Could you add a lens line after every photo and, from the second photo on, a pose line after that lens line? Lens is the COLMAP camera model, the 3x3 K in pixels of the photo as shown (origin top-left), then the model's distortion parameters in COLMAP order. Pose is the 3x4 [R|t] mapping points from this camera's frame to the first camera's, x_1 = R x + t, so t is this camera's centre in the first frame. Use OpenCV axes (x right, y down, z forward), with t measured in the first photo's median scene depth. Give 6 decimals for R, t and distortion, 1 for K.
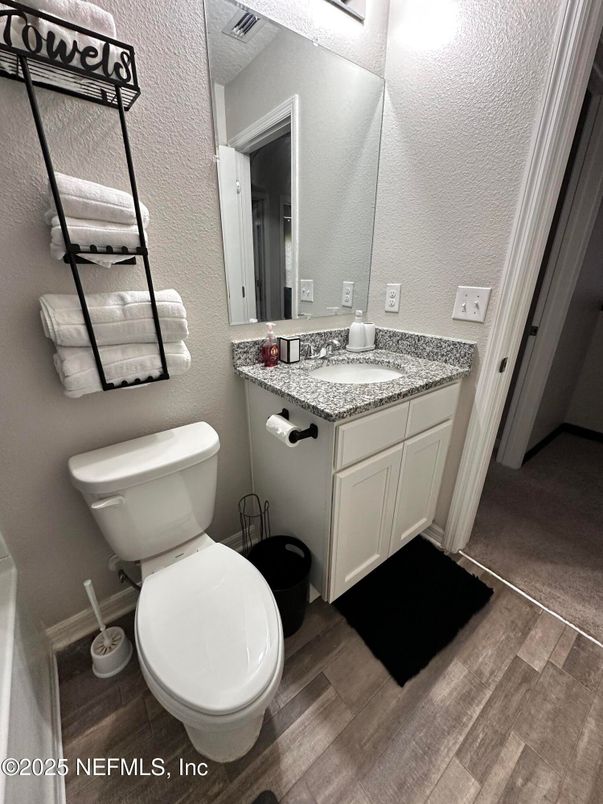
lens RADIAL K [[318.7, 0, 294.8], [0, 318.7, 414.9], [0, 0, 1]] dist [-0.003108, 0.000790]
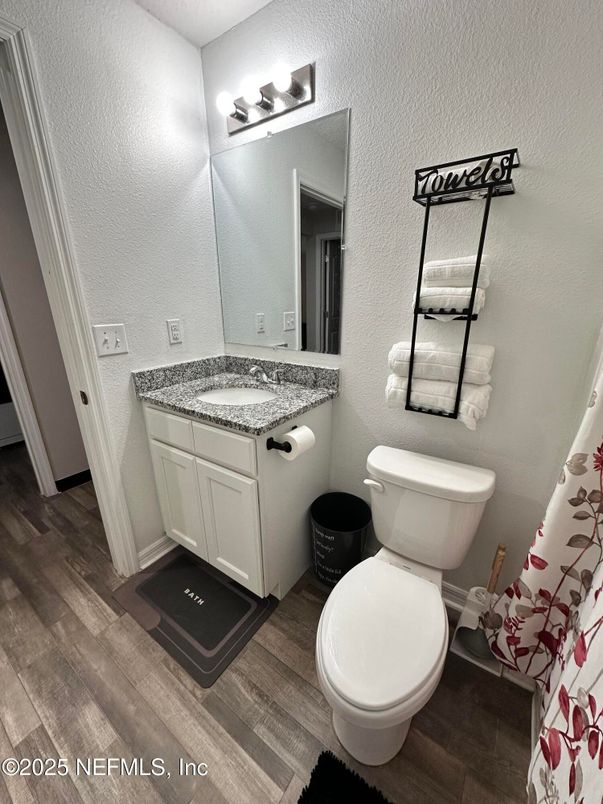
lens RADIAL K [[318.7, 0, 303.9], [0, 318.7, 408.1], [0, 0, 1]] dist [-0.003108, 0.000790]
pose [[0.287976, 0.304000, -0.908105, 0.645386], [-0.379631, 0.906821, 0.183182, -0.214338], [0.879176, 0.291993, 0.376550, 0.155491]]
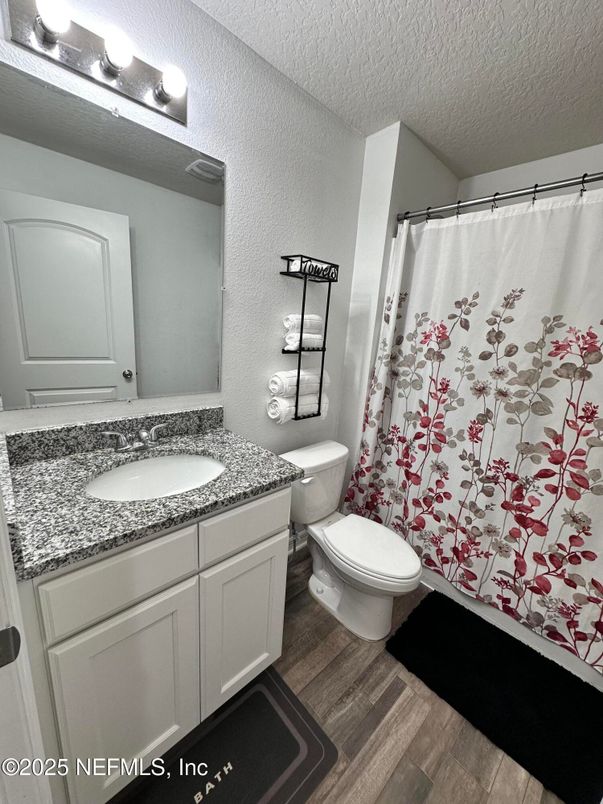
lens RADIAL K [[318.7, 0, 298.0], [0, 318.7, 409.9], [0, 0, 1]] dist [-0.003108, 0.000790]
pose [[0.995708, 0.037842, 0.084463, -0.972300], [-0.023811, 0.986612, -0.161340, 0.206090], [-0.089438, 0.158636, 0.983278, -1.028944]]
